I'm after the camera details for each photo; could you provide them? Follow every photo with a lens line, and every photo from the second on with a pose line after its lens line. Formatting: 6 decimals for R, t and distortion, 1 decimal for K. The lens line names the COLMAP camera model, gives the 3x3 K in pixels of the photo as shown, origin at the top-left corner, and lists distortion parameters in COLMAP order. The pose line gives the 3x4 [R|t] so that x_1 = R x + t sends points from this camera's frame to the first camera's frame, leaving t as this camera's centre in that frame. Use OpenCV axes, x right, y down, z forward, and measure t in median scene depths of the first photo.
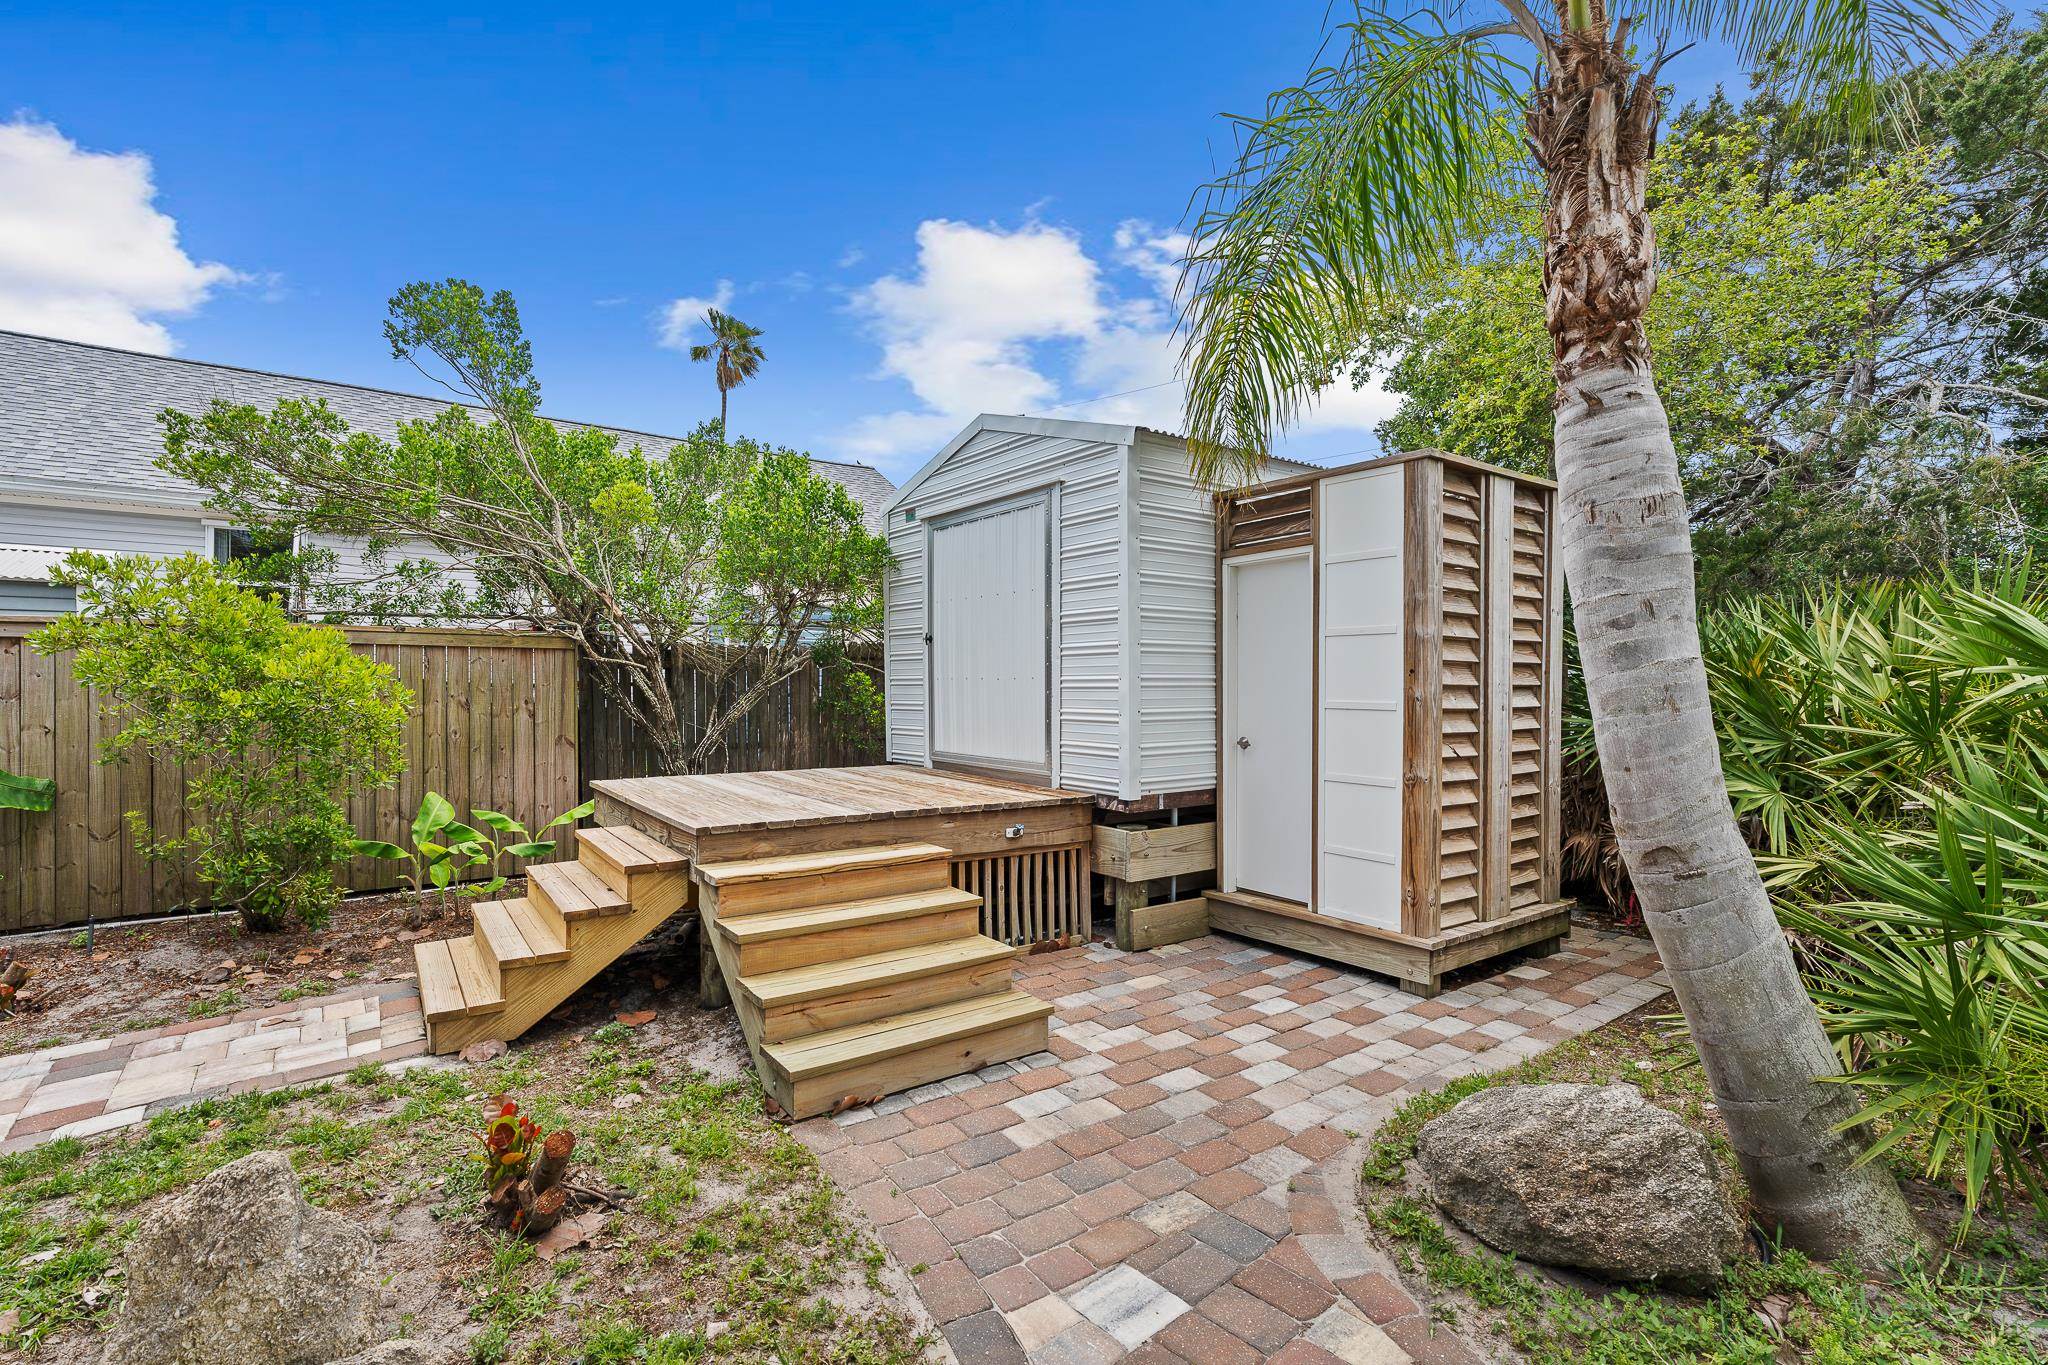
lens RADIAL K [[926.2, 0, 1023.9], [0, 926.2, 670.3], [0, 0, 1]] dist [-0.001321, 0.000650]
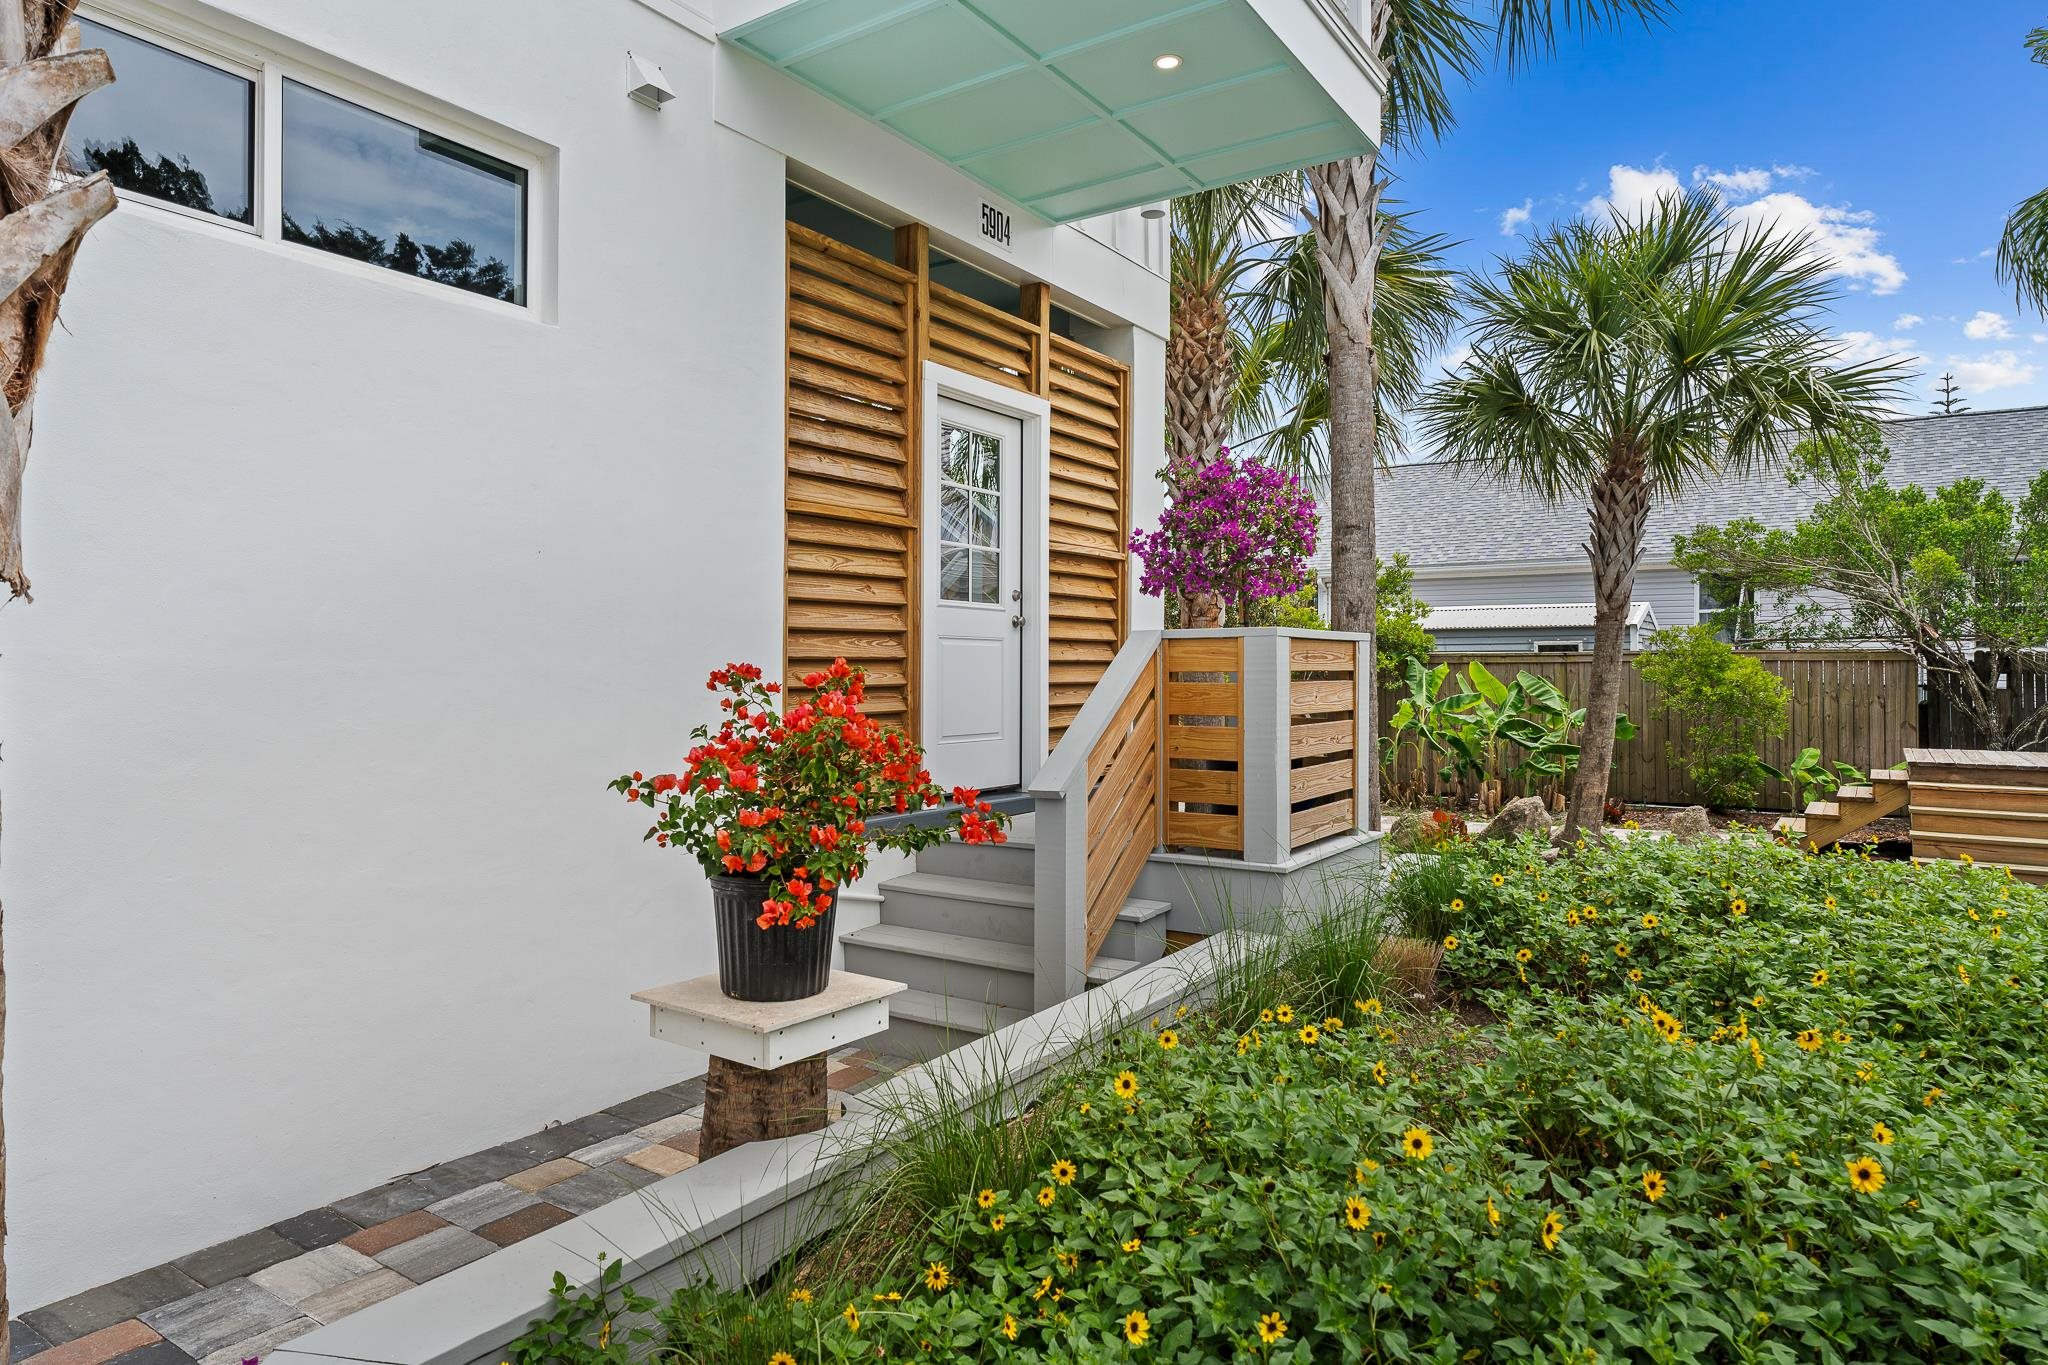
lens RADIAL K [[1232.4, 0, 1024.0], [0, 1232.4, 682.5], [0, 0, 1]] dist [-0.000927, -0.000414]
pose [[0.328386, 0.003117, -0.944539, 0.907495], [0.005738, 0.999970, 0.005294, -0.007825], [0.944526, -0.007158, 0.328358, -0.969894]]
